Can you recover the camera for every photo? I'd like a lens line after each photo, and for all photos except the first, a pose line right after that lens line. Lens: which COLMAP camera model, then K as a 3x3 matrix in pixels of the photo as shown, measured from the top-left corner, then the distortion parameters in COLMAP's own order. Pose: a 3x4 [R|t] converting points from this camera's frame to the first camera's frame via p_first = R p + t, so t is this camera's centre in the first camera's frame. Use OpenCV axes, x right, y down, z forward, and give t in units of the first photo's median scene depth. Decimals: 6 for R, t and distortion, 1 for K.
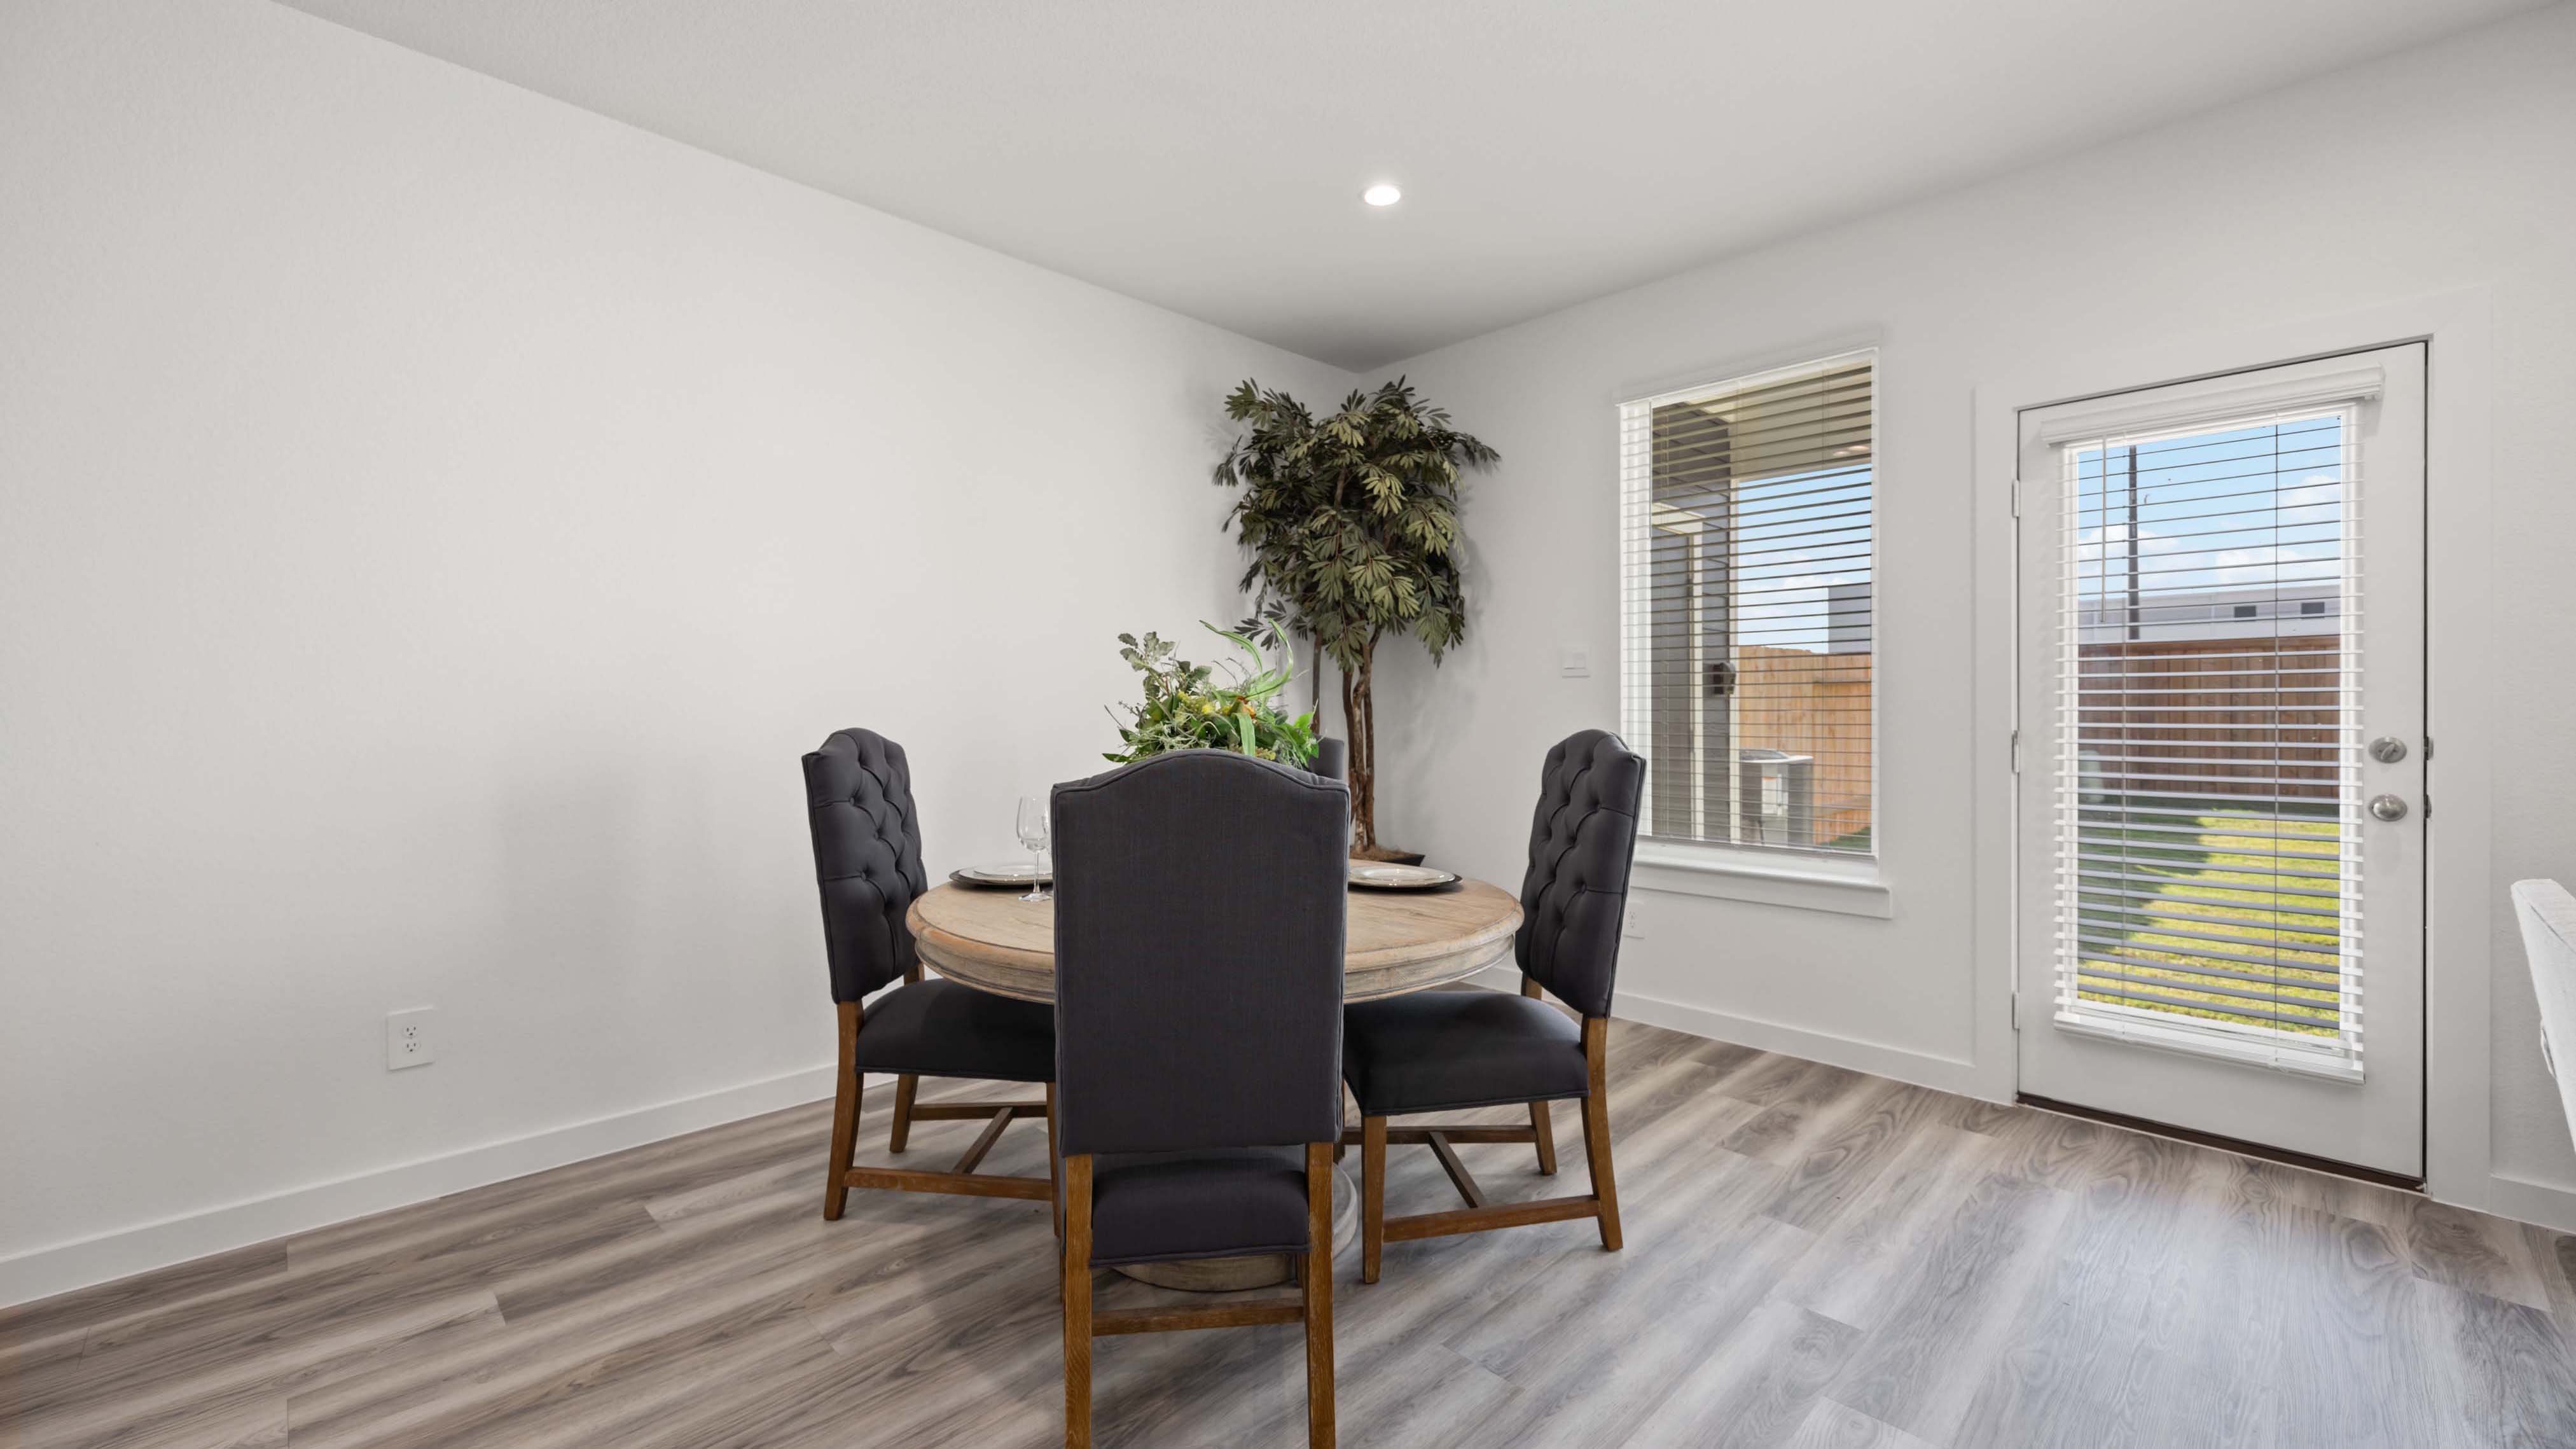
lens RADIAL K [[1036.1, 0, 1286.9], [0, 1036.1, 713.3], [0, 0, 1]] dist [0.001203, -0.000041]
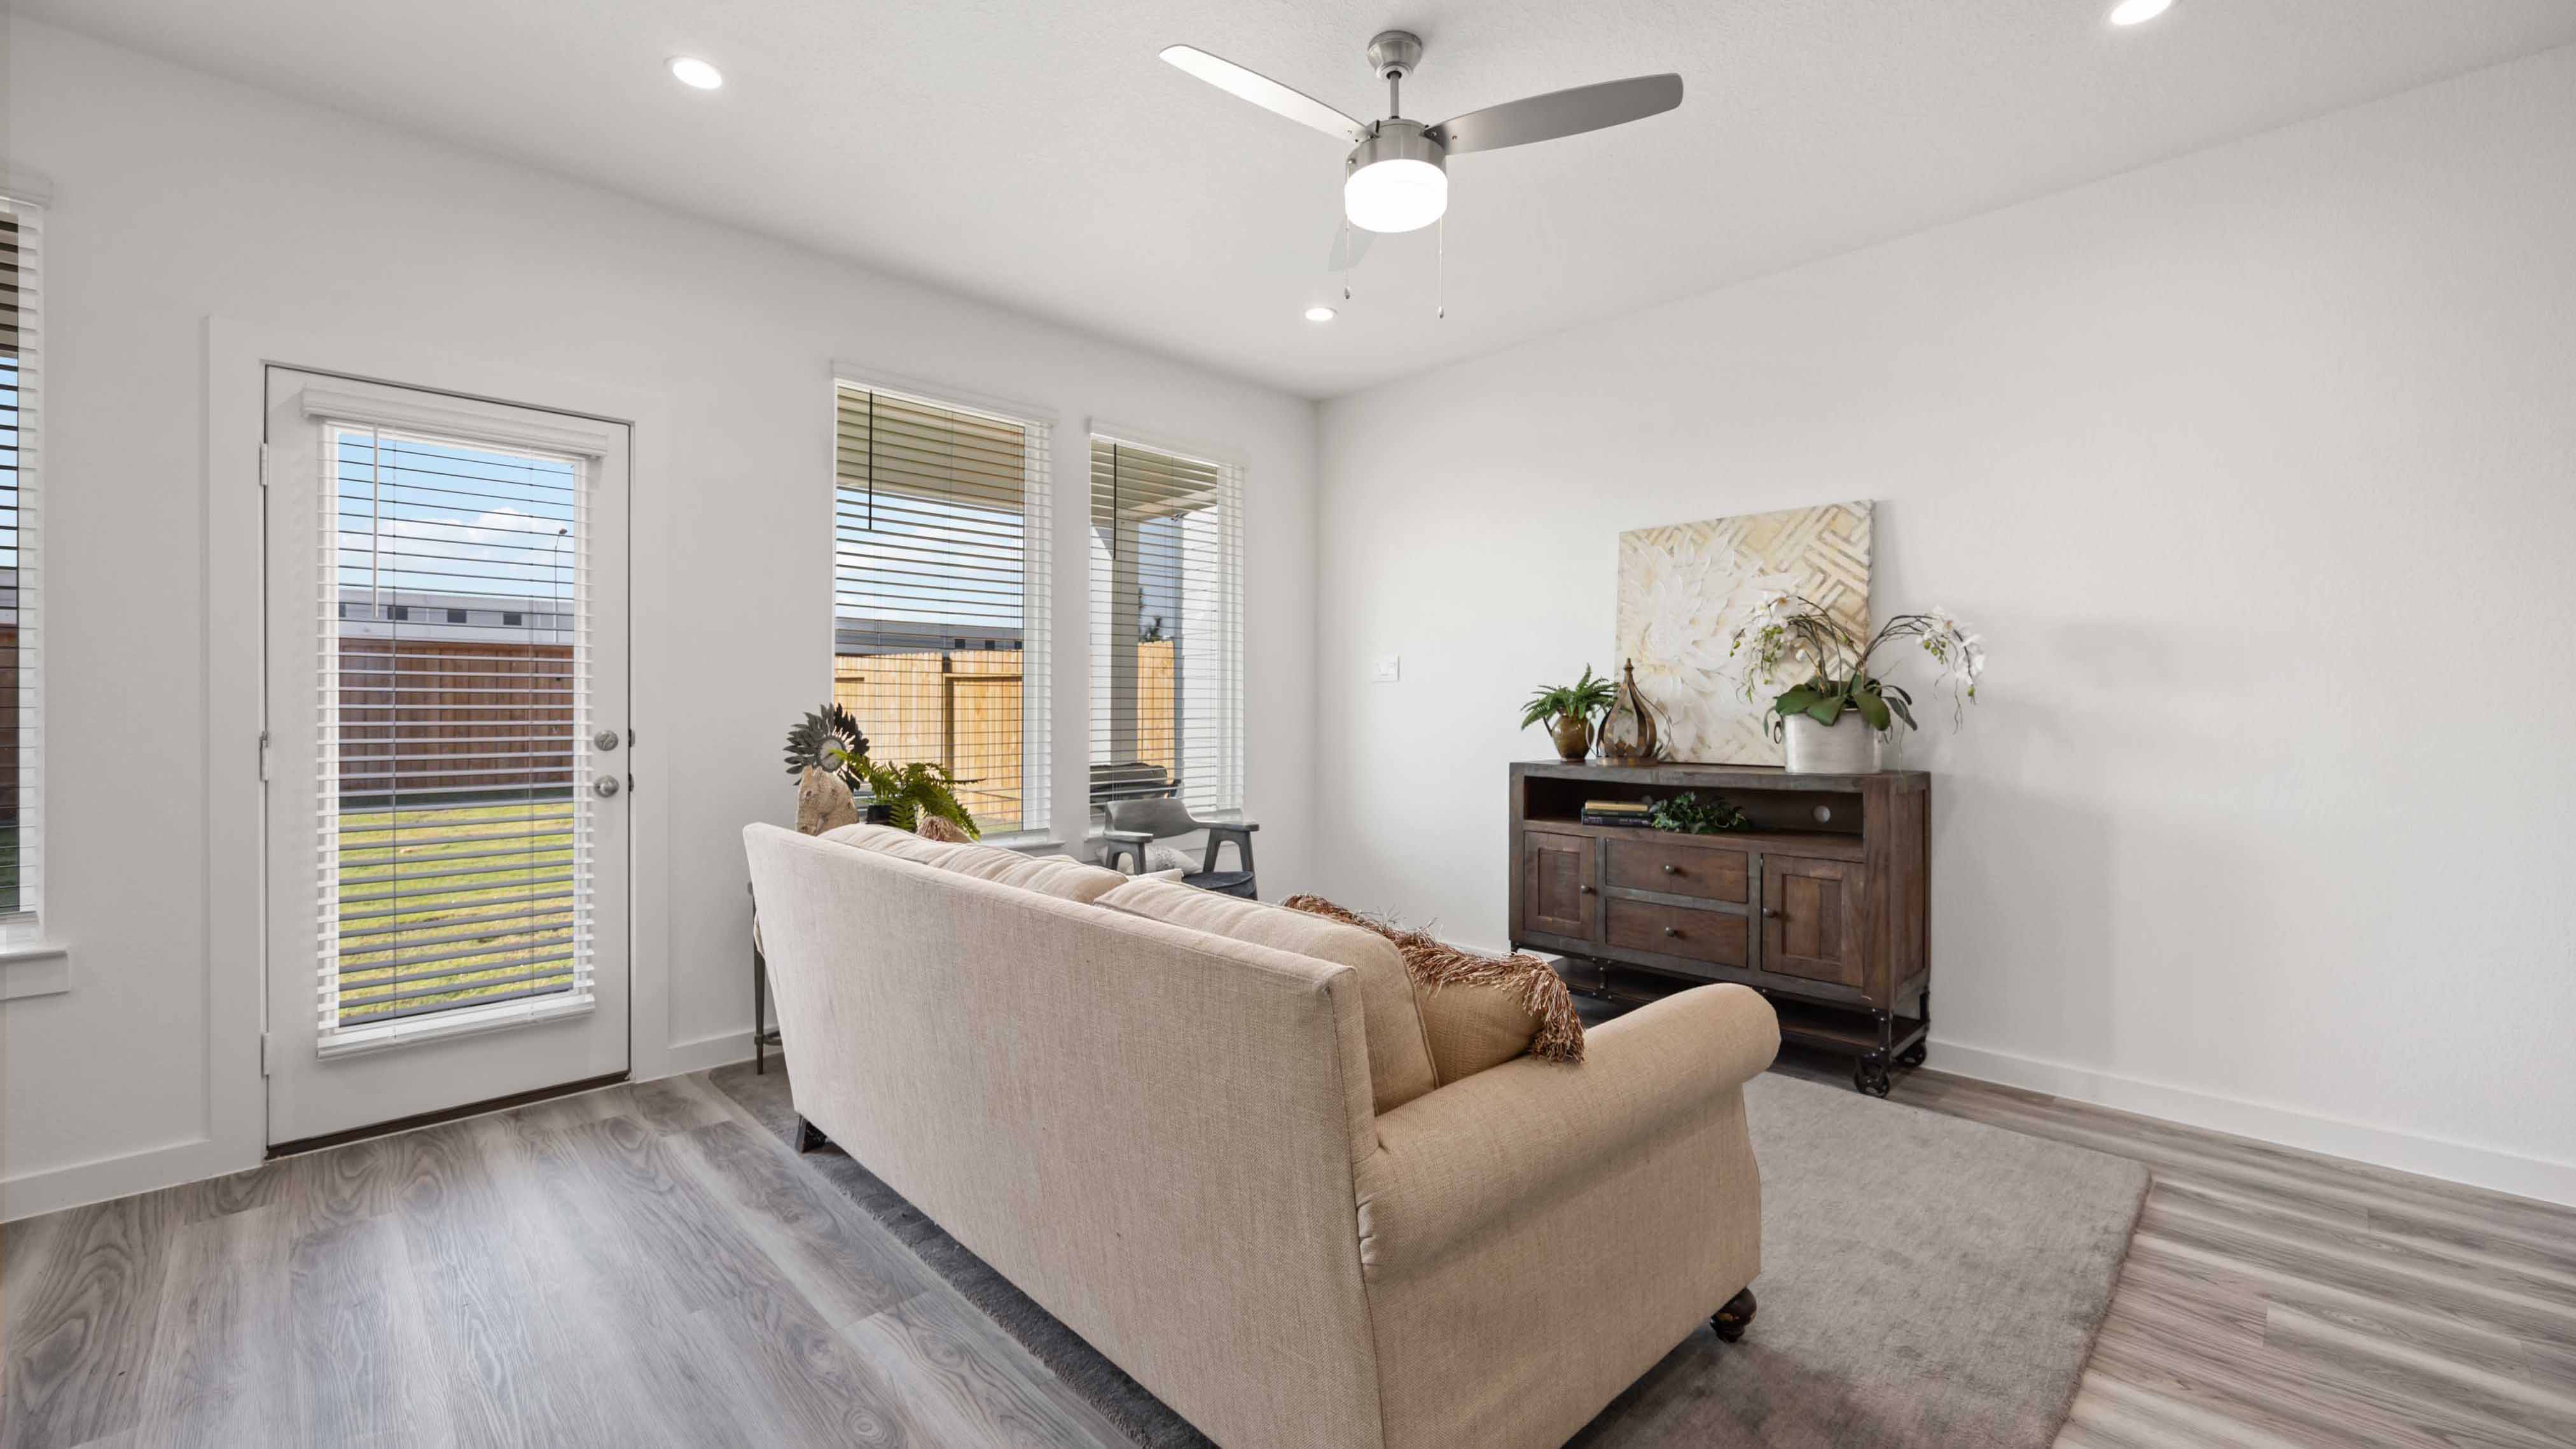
lens RADIAL K [[1036.1, 0, 1286.9], [0, 1036.1, 713.3], [0, 0, 1]] dist [0.001203, -0.000041]
pose [[0.000506, -0.003269, 0.999995, -0.164177], [0.002007, 0.999993, 0.003268, 0.000079], [-0.999998, 0.002005, 0.000513, 0.143975]]
